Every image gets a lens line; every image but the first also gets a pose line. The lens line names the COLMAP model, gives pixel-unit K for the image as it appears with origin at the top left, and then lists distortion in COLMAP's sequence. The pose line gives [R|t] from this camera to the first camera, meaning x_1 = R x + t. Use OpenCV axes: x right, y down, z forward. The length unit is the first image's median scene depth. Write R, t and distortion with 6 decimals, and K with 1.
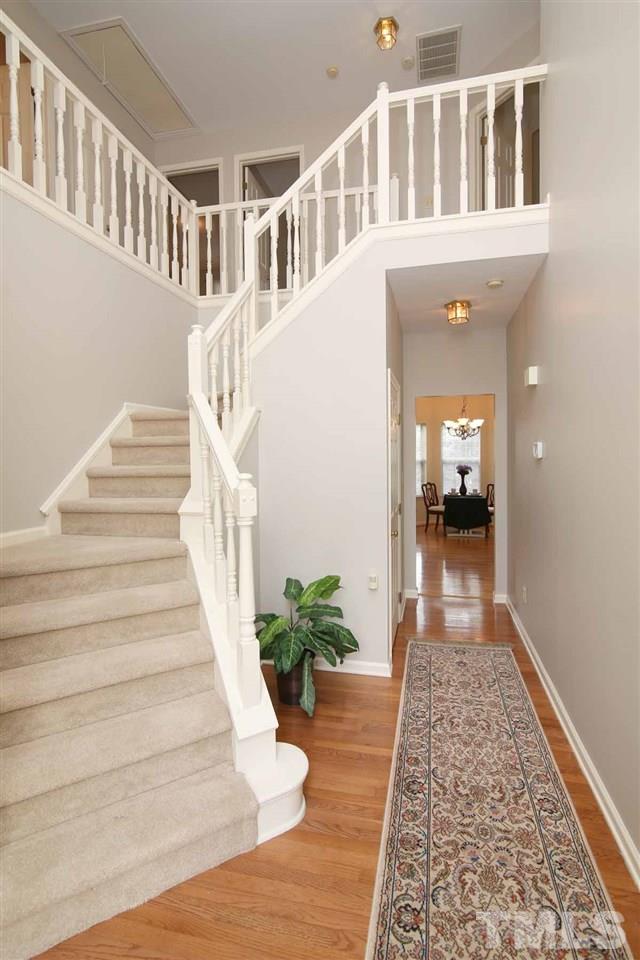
lens RADIAL K [[445.0, 0, 321.5], [0, 445.0, 463.4], [0, 0, 1]] dist [-0.014482, -0.000069]
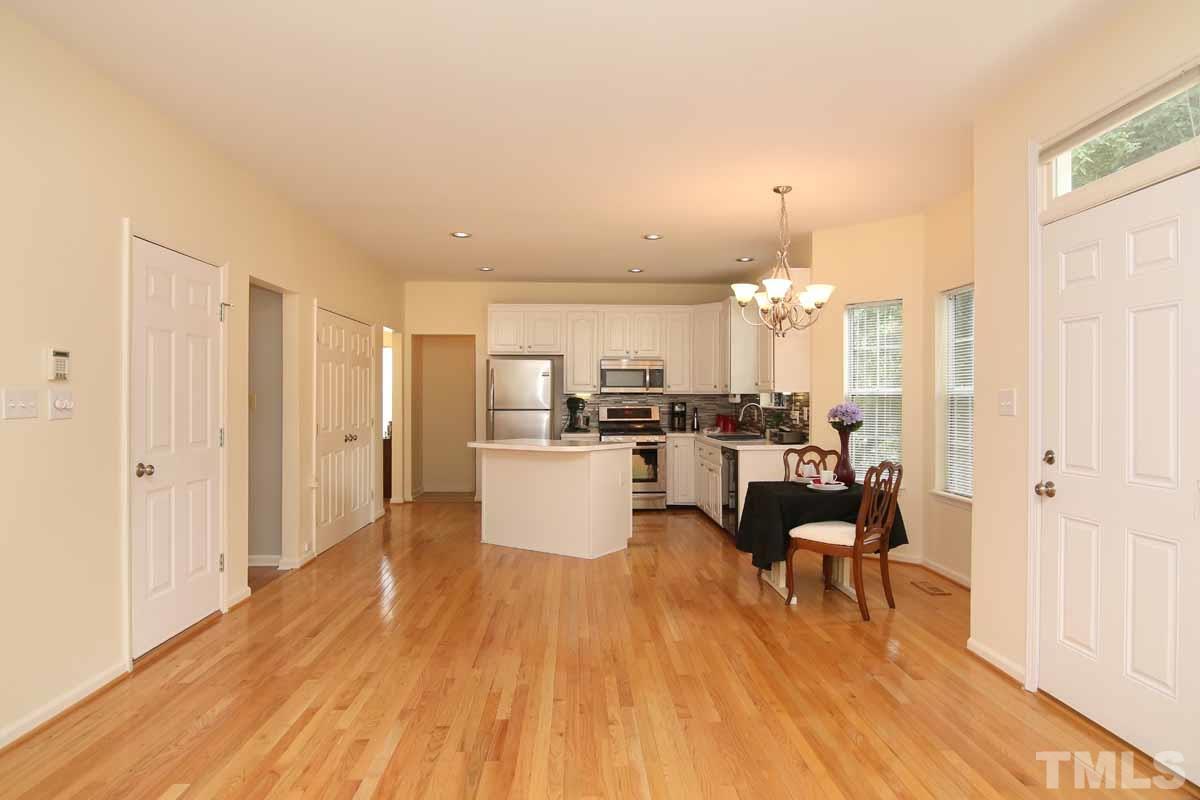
lens RADIAL K [[687.6, 0, 616.7], [0, 687.6, 396.9], [0, 0, 1]] dist [-0.021985, -0.000092]
pose [[0.308814, 0.002911, -0.951118, 0.804117], [-0.017735, 0.999839, -0.002698, 0.002591], [0.950957, 0.017701, 0.308816, 0.658800]]
